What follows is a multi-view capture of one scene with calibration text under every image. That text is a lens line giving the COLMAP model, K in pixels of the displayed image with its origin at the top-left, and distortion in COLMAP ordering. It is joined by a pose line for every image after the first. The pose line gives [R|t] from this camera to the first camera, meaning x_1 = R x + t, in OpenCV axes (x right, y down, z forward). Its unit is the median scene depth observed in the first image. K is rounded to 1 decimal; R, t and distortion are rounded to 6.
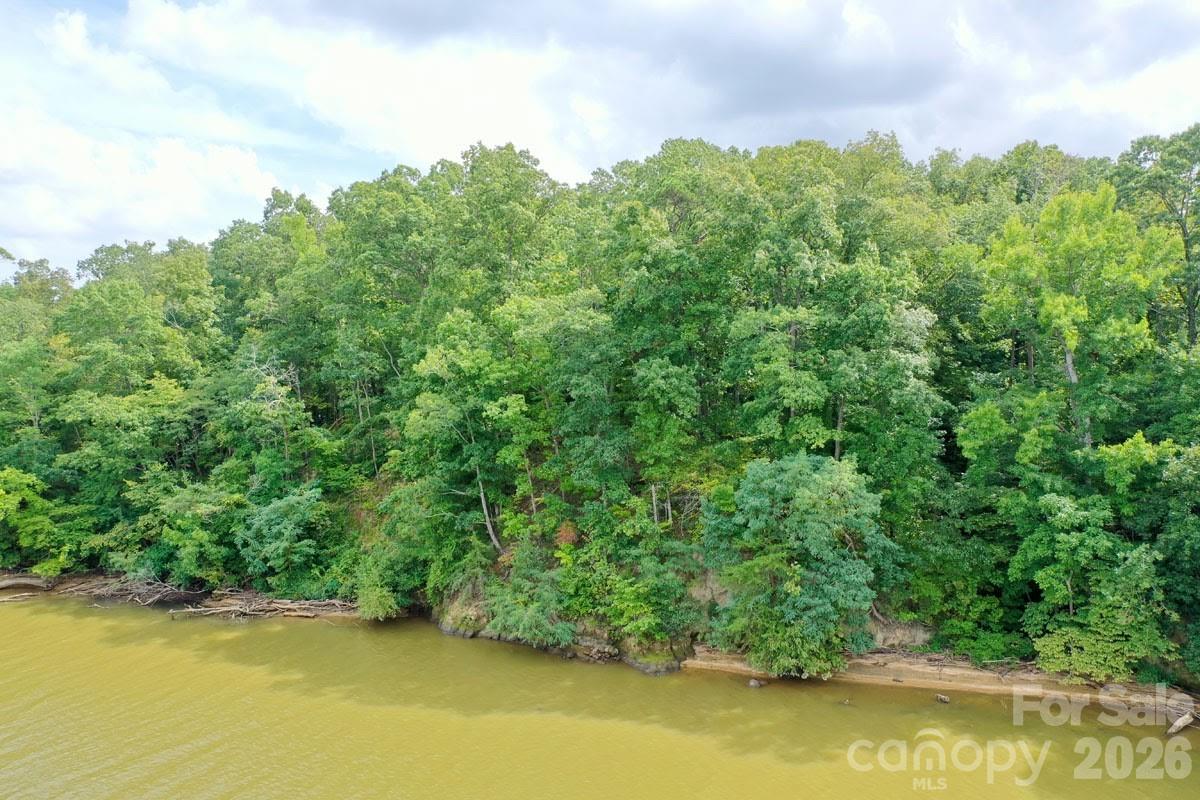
lens RADIAL K [[949.0, 0, 604.6], [0, 949.0, 399.7], [0, 0, 1]] dist [0.001720, 0.007230]
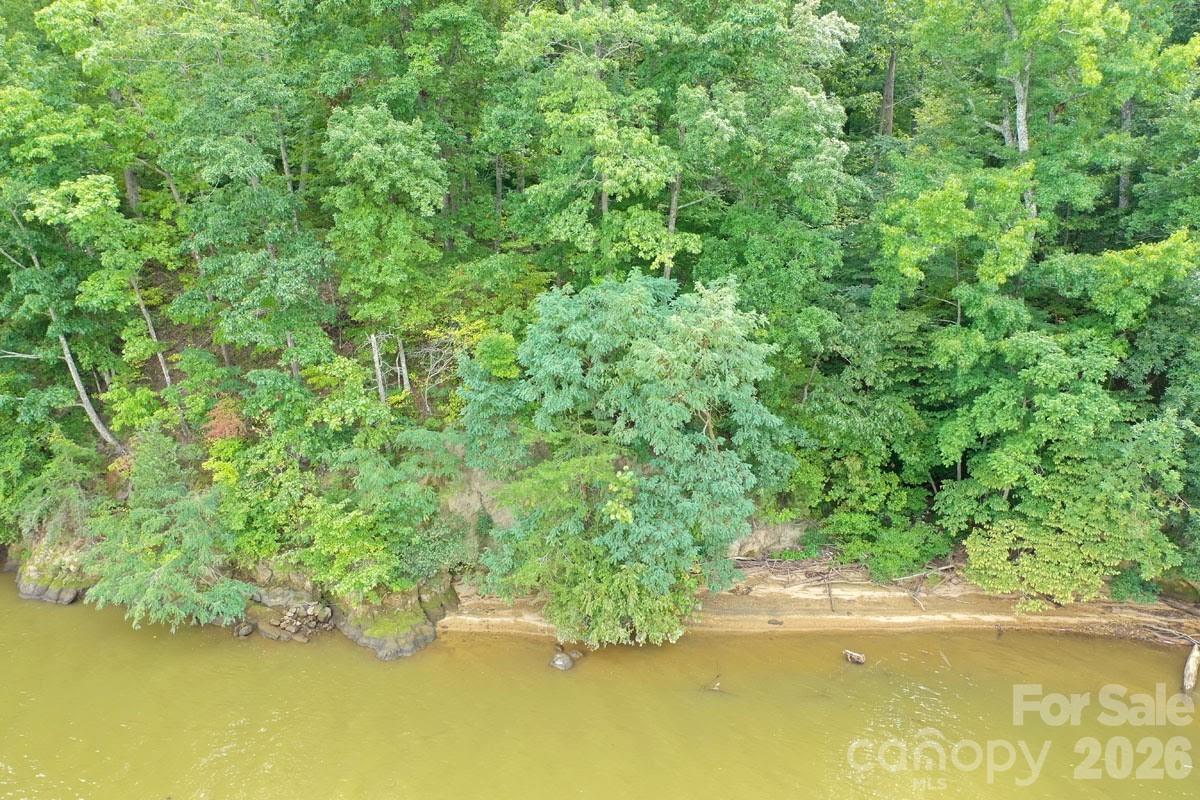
lens RADIAL K [[949.0, 0, 604.6], [0, 949.0, 399.7], [0, 0, 1]] dist [0.001720, 0.007230]
pose [[0.962194, -0.068816, 0.263527, 0.032722], [0.009567, 0.975497, 0.219805, 0.002912], [-0.272196, -0.208974, 0.939276, 0.420740]]
